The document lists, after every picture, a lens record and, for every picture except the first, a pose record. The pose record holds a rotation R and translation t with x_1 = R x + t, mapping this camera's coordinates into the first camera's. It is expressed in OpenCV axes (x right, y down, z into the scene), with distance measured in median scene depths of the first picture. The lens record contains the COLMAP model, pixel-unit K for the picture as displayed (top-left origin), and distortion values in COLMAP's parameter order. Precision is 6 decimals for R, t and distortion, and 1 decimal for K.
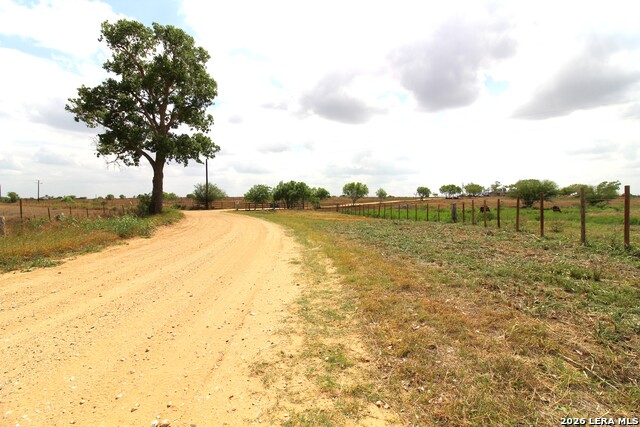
lens RADIAL K [[281.4, 0, 320.0], [0, 281.4, 213.5], [0, 0, 1]] dist [-0.004238, -0.000328]
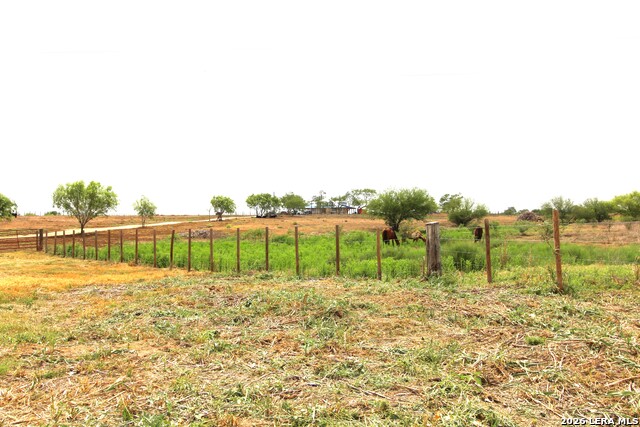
lens RADIAL K [[469.6, 0, 320.0], [0, 469.6, 213.5], [0, 0, 1]] dist [-0.002530, -0.000334]
pose [[0.824377, -0.000233, 0.566041, 0.009647], [0.037172, 0.997864, -0.053727, -0.005616], [-0.564819, 0.065332, 0.822625, 0.164568]]
